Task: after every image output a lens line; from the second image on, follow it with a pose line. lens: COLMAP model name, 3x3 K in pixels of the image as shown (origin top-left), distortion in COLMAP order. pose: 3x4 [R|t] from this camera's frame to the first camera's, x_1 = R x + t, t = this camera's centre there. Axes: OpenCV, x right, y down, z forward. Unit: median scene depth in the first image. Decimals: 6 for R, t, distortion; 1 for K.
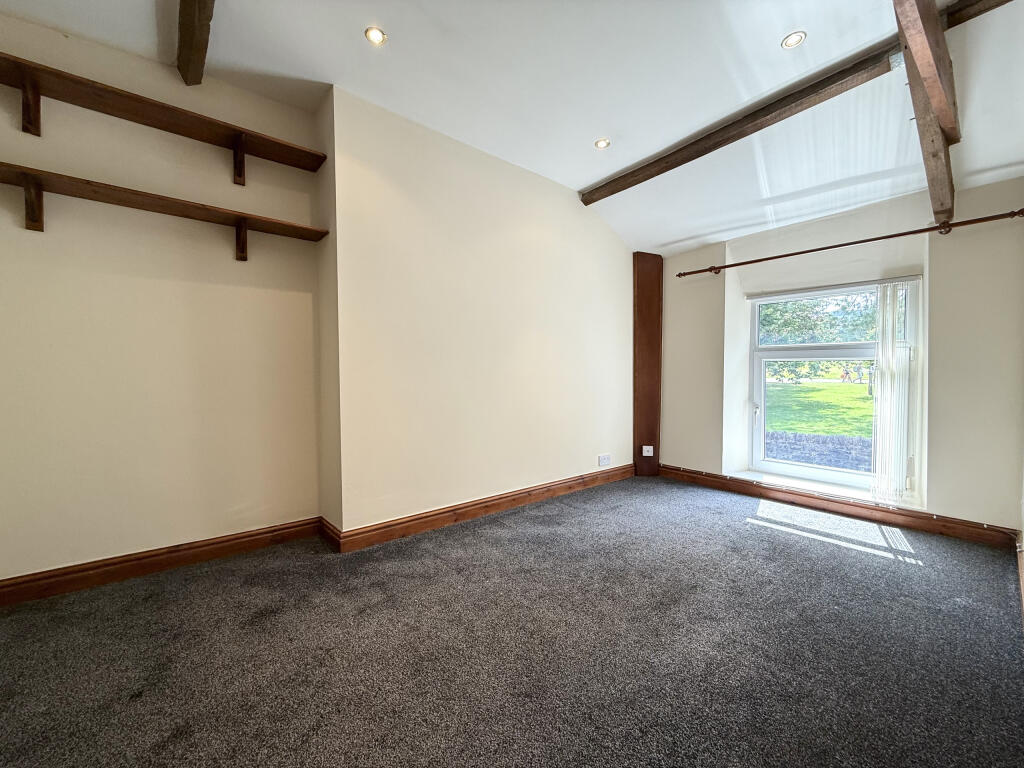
lens RADIAL K [[407.5, 0, 509.1], [0, 407.5, 384.6], [0, 0, 1]] dist [0.003331, 0.000086]
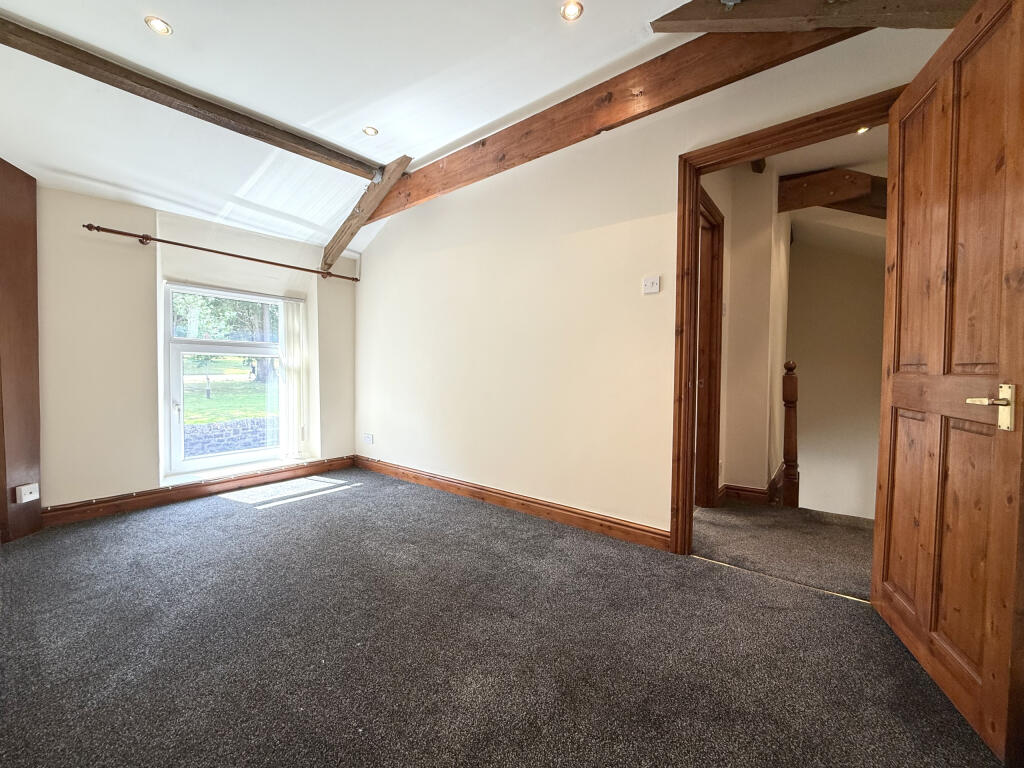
lens RADIAL K [[407.5, 0, 516.3], [0, 407.5, 383.6], [0, 0, 1]] dist [0.003331, 0.000086]
pose [[-0.204021, -0.035167, 0.978335, -0.514717], [0.023325, 0.998896, 0.040771, -0.012049], [-0.978689, 0.031138, -0.202976, 0.515038]]
